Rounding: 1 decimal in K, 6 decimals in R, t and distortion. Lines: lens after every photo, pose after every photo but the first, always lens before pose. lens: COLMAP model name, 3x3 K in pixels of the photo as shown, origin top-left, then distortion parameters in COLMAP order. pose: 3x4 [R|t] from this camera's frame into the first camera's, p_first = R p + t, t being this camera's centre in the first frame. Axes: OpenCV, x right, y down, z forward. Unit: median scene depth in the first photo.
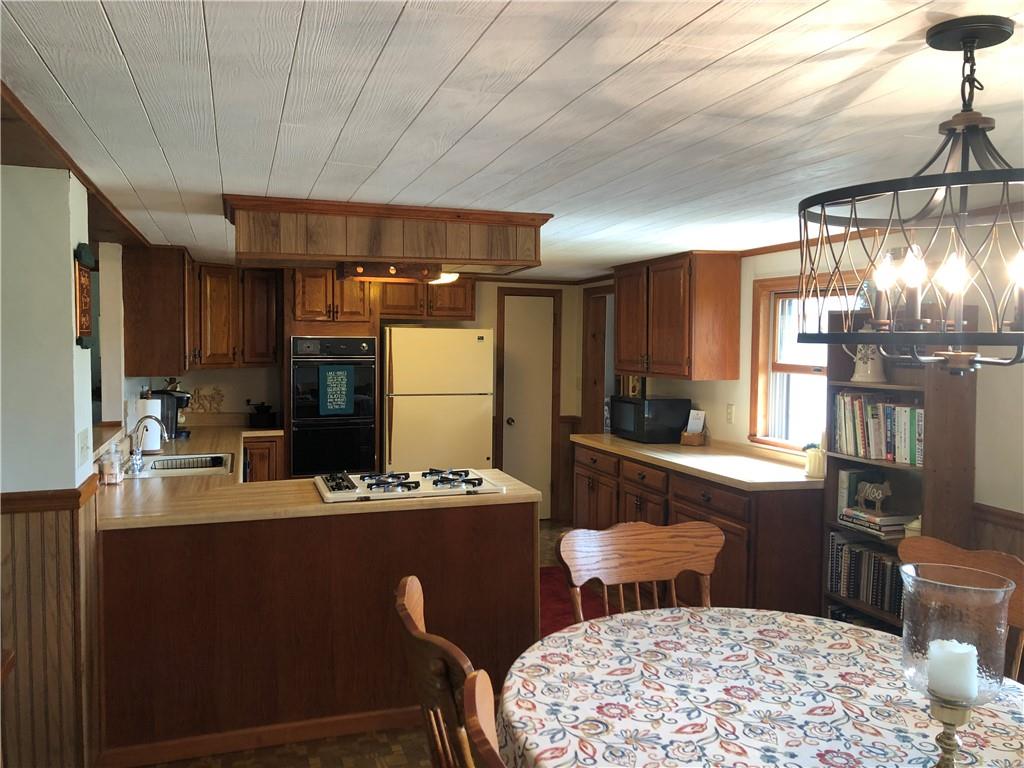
lens RADIAL K [[836.3, 0, 515.7], [0, 836.3, 380.8], [0, 0, 1]] dist [0.037272, -0.010897]
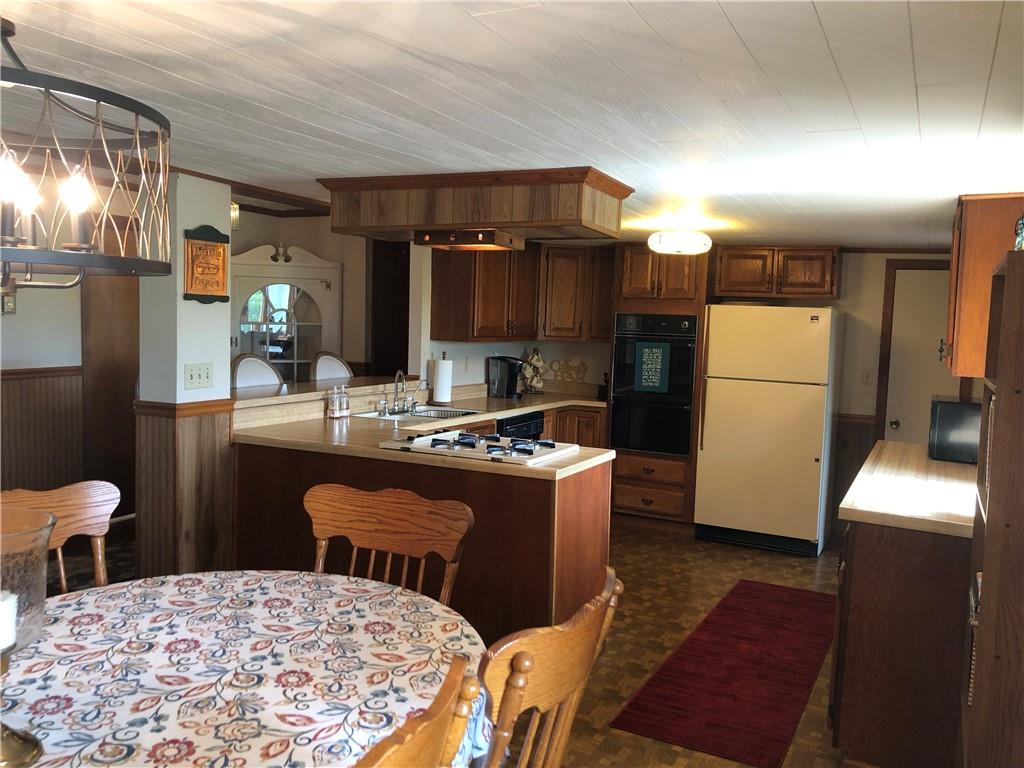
lens RADIAL K [[836.3, 0, 512.5], [0, 836.3, 383.1], [0, 0, 1]] dist [0.037272, -0.010897]
pose [[0.709487, 0.072637, -0.700965, 0.667447], [-0.064328, 0.997196, 0.038224, 0.004917], [0.701777, 0.017972, 0.712170, 0.320328]]
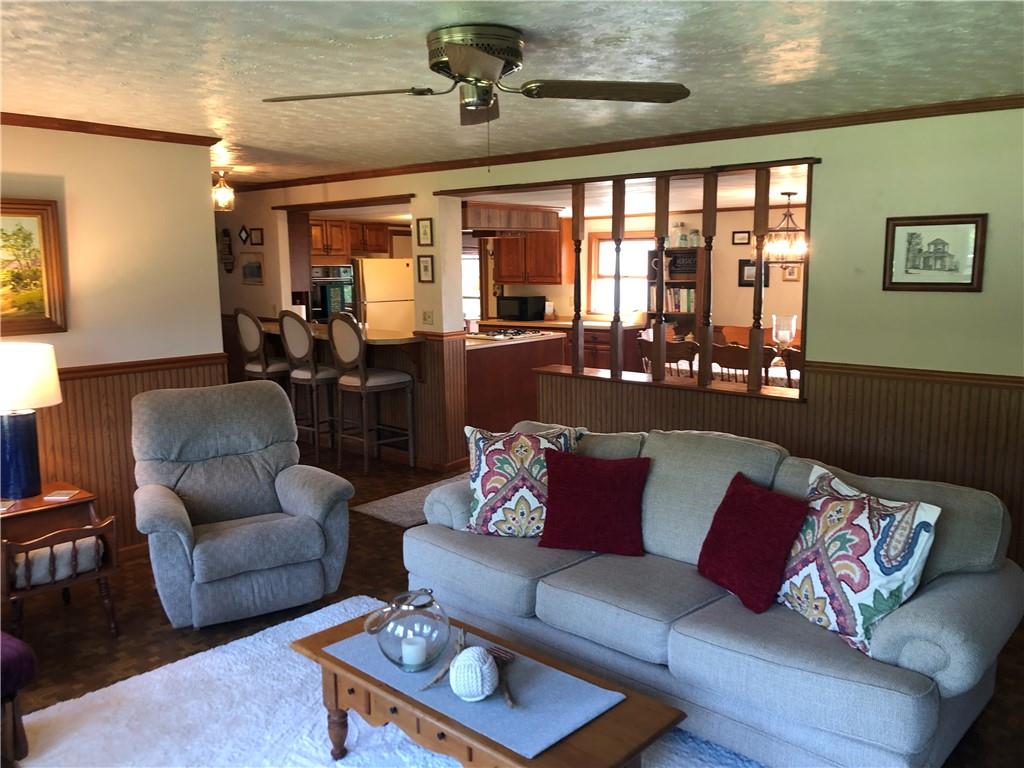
lens RADIAL K [[836.3, 0, 512.7], [0, 836.3, 384.5], [0, 0, 1]] dist [0.037272, -0.010897]
pose [[0.867140, -0.086777, 0.490446, -1.286277], [0.040942, 0.993792, 0.103449, 0.036588], [-0.496378, -0.069625, 0.865310, -0.955847]]
